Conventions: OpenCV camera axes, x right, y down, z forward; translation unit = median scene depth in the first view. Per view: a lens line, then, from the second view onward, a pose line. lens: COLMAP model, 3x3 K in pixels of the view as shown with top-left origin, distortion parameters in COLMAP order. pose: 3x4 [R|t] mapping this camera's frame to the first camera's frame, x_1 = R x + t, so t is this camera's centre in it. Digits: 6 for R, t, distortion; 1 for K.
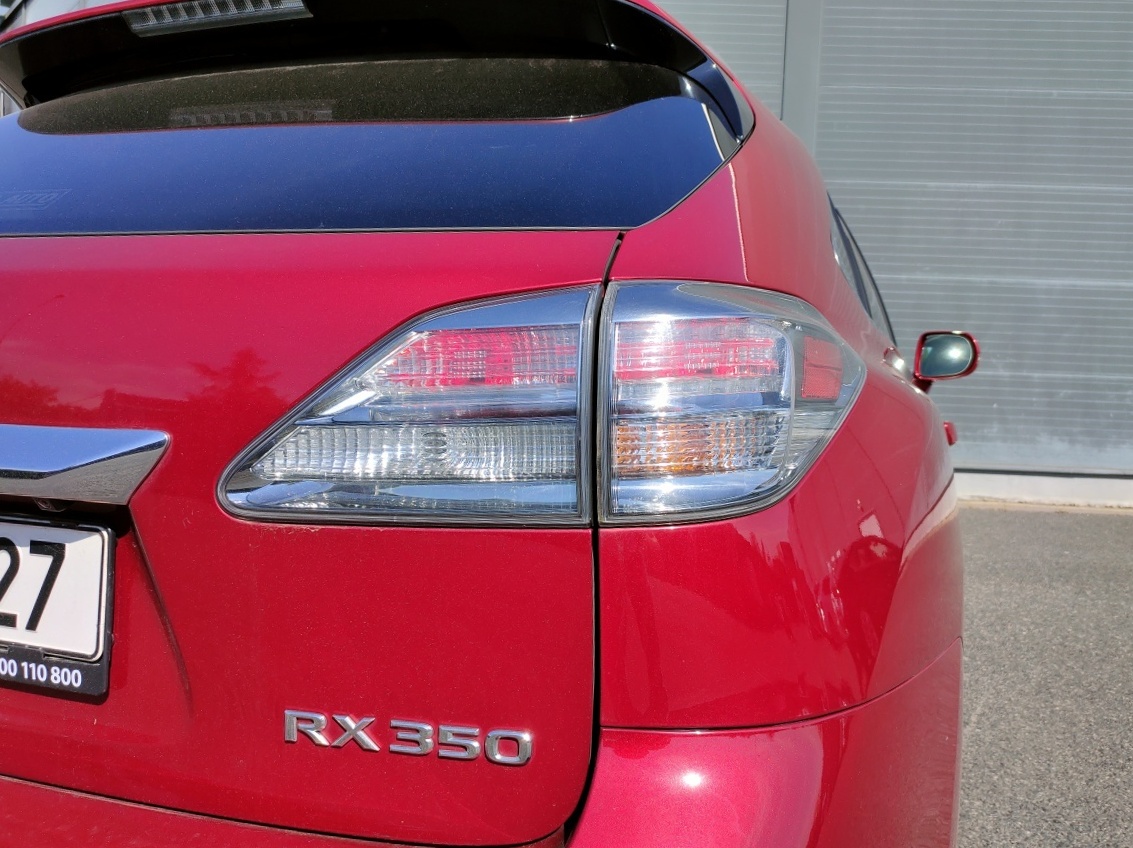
lens RADIAL K [[868.4, 0, 562.8], [0, 868.4, 426.1], [0, 0, 1]] dist [0.010059, -0.008733]
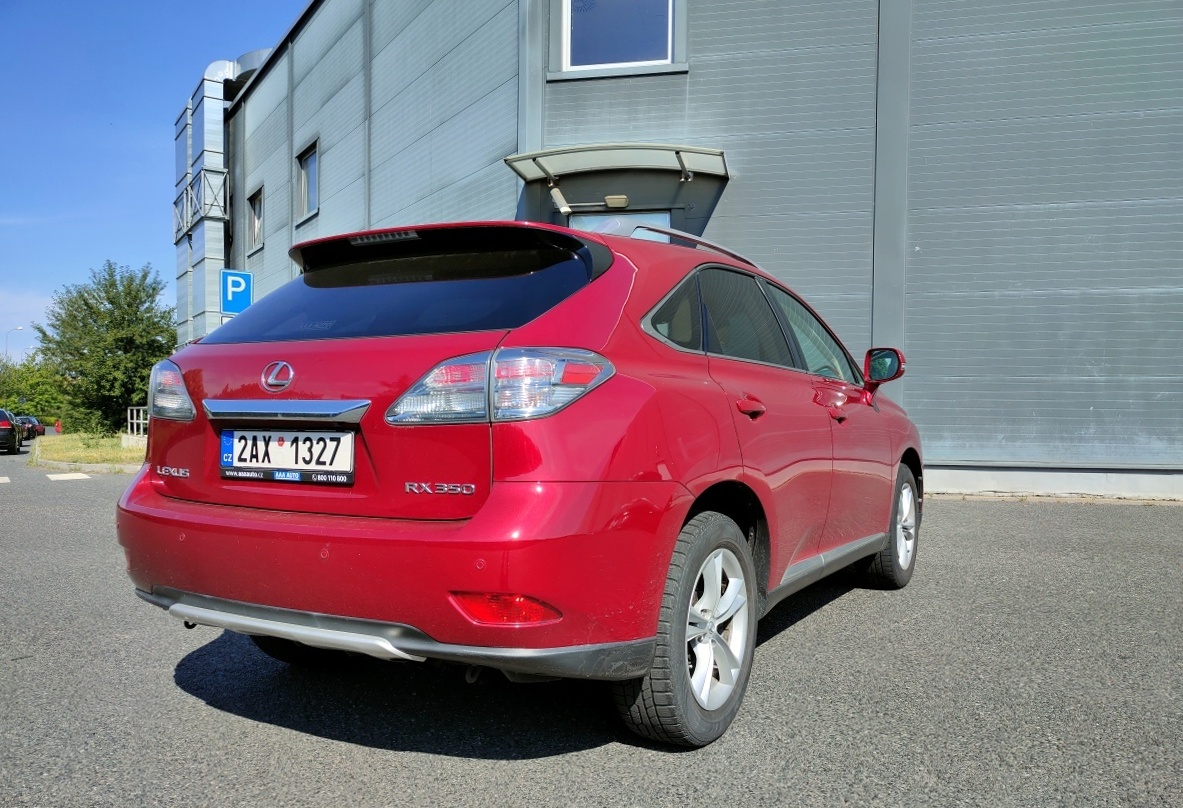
lens RADIAL K [[882.7, 0, 587.7], [0, 882.7, 441.2], [0, 0, 1]] dist [0.020354, -0.016094]
pose [[0.983599, -0.023949, -0.178775, 0.131921], [0.021601, 0.999653, -0.015072, 0.032270], [0.179074, 0.010963, 0.983775, -0.297686]]
